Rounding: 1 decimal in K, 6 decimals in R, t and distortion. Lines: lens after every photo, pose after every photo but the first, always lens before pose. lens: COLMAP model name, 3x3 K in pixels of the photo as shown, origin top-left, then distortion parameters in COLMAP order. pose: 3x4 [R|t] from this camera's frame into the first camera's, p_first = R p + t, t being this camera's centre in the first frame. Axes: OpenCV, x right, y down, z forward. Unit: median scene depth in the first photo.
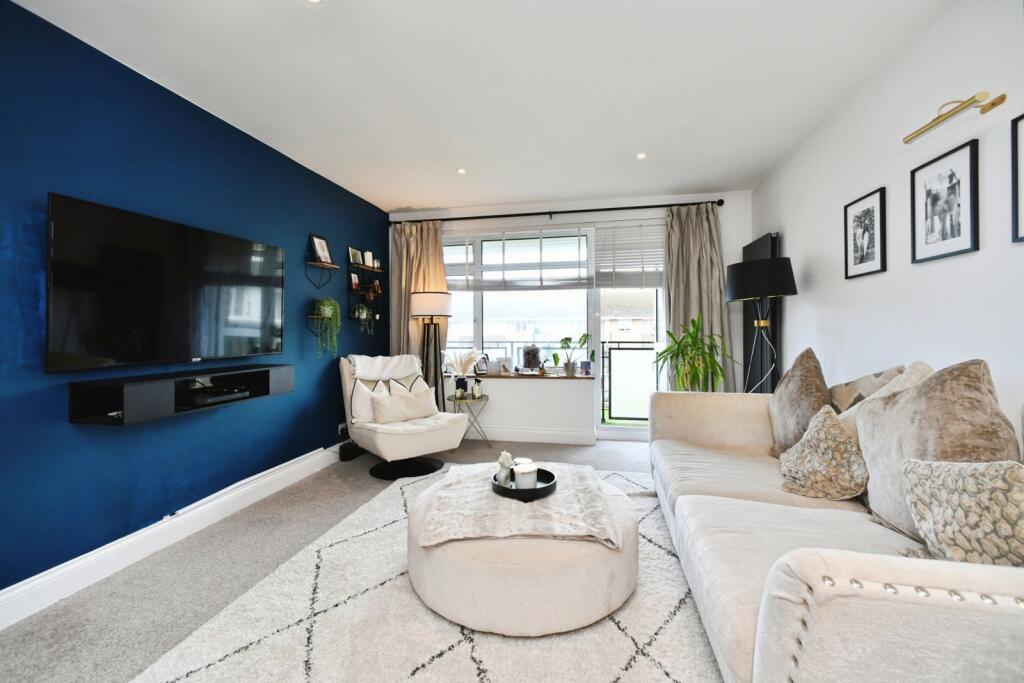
lens RADIAL K [[417.2, 0, 496.0], [0, 417.2, 331.4], [0, 0, 1]] dist [-0.002070, 0.000007]
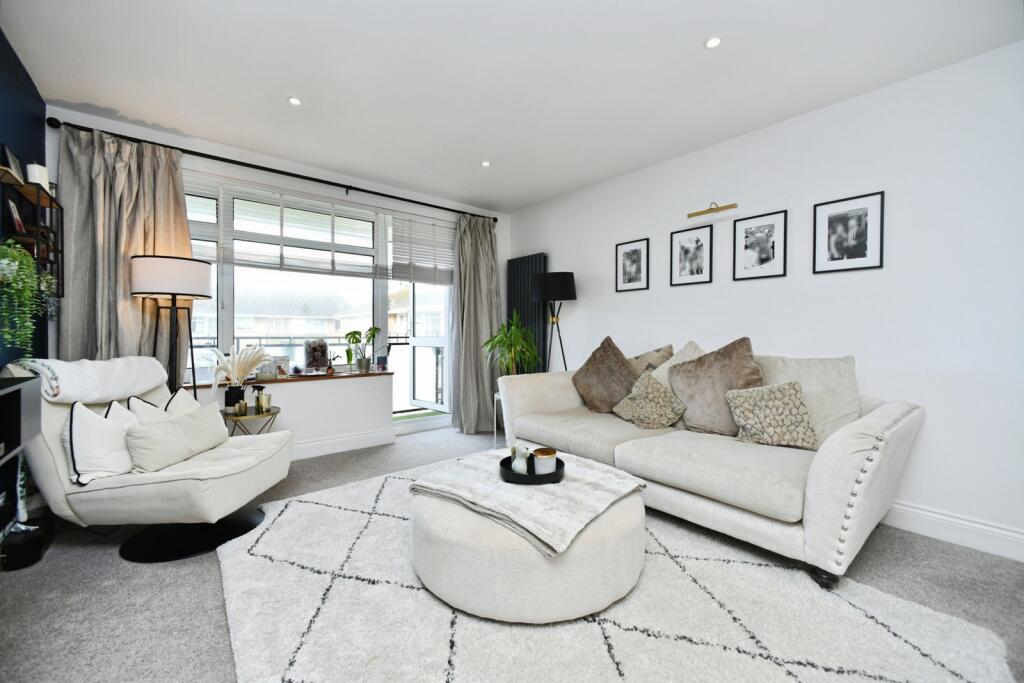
lens RADIAL K [[417.2, 0, 499.5], [0, 417.2, 337.8], [0, 0, 1]] dist [-0.002070, 0.000007]
pose [[0.621022, -0.002348, 0.783790, -0.362794], [-0.008300, 0.999920, 0.009572, 0.019111], [-0.783749, -0.012450, 0.620953, 0.211198]]
